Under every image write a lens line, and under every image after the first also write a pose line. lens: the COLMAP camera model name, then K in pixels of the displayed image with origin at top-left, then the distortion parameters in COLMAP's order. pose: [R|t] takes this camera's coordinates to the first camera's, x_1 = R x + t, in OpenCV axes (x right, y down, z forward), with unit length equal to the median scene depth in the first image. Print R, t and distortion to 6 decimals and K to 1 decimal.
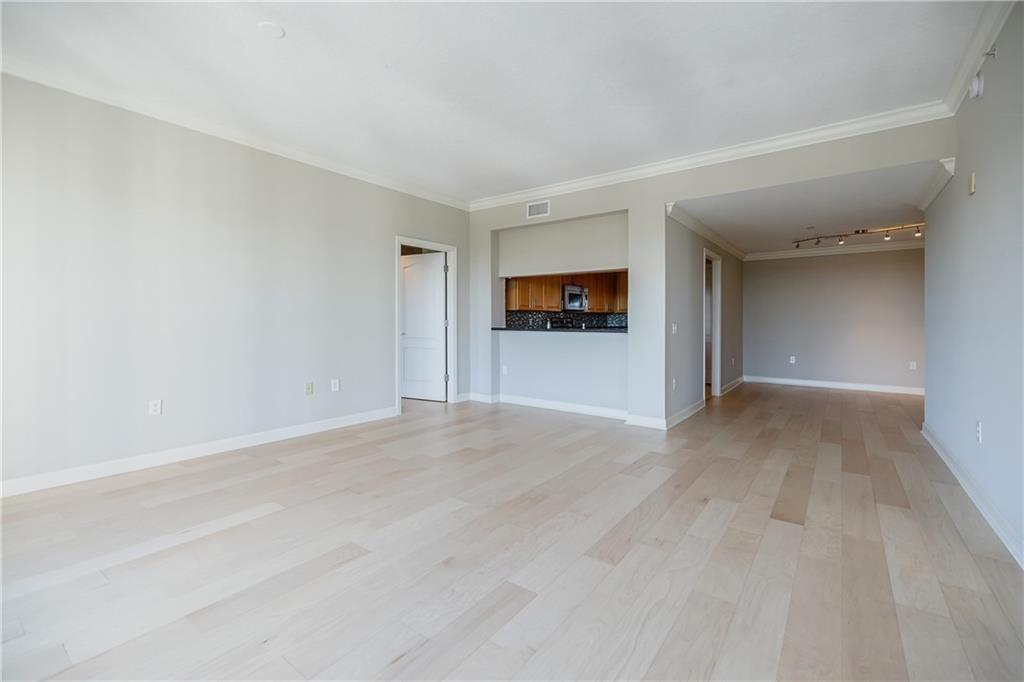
lens RADIAL K [[438.0, 0, 508.4], [0, 438.0, 320.8], [0, 0, 1]] dist [-0.002096, -0.000198]
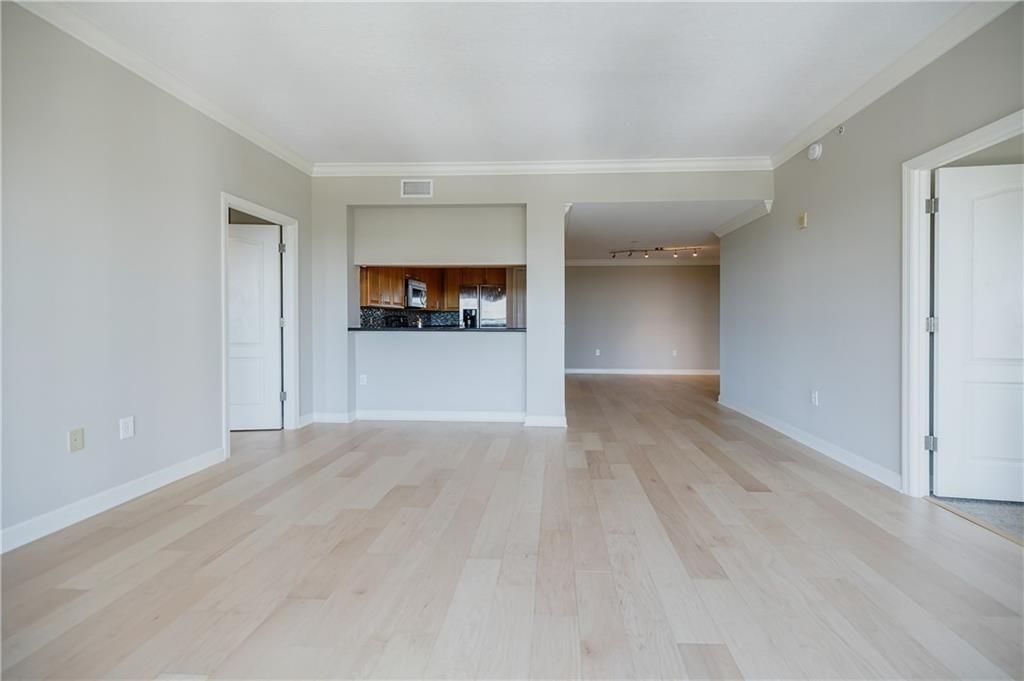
lens RADIAL K [[440.7, 0, 533.1], [0, 440.7, 321.0], [0, 0, 1]] dist [0.000043, -0.000071]
pose [[0.827129, -0.001353, 0.562010, -0.233461], [-0.000259, 0.999996, 0.002789, 0.001227], [-0.562011, -0.002452, 0.827126, 0.168038]]
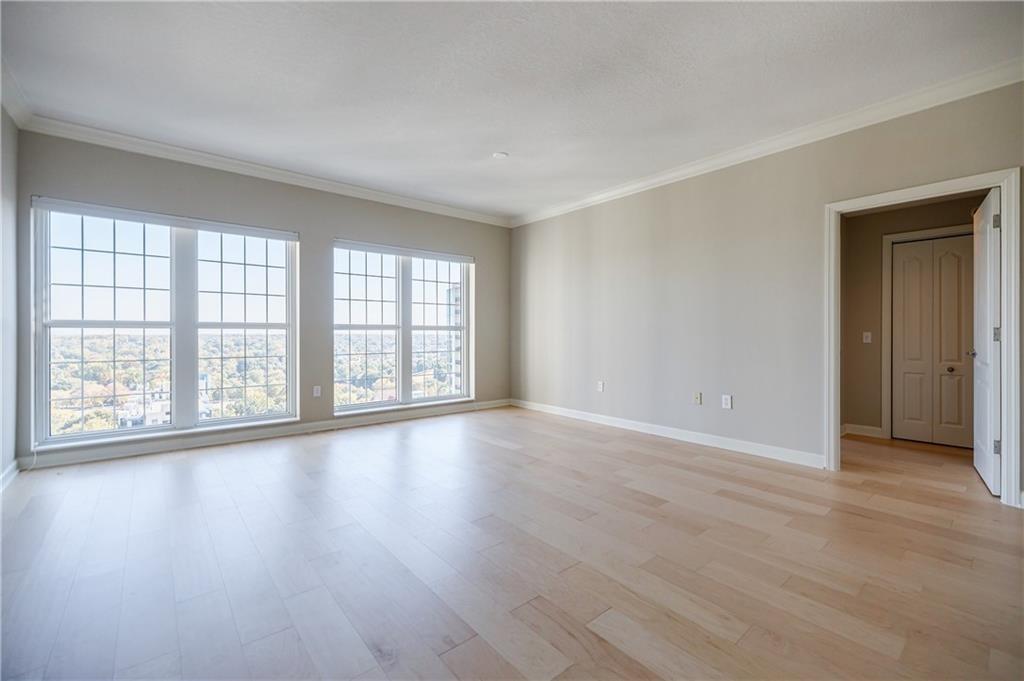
lens RADIAL K [[425.9, 0, 520.9], [0, 425.9, 336.7], [0, 0, 1]] dist [-0.001730, -0.000298]
pose [[-0.218101, 0.006042, -0.975907, 0.473788], [0.001537, 0.999982, 0.005847, 0.005909], [0.975925, -0.000225, -0.218106, 0.657389]]
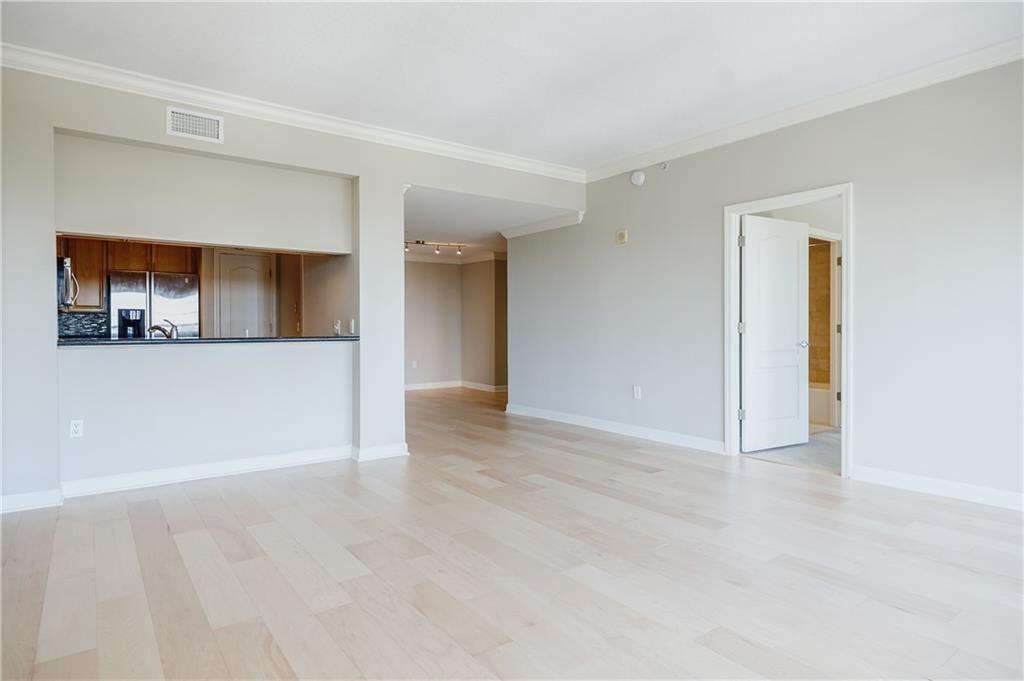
lens RADIAL K [[572.8, 0, 518.3], [0, 572.8, 327.5], [0, 0, 1]] dist [0.002776, 0.000509]
pose [[0.279361, -0.004917, 0.960173, -0.535438], [0.002969, 0.999987, 0.004258, 0.001189], [-0.960181, 0.001661, 0.279372, 0.414383]]
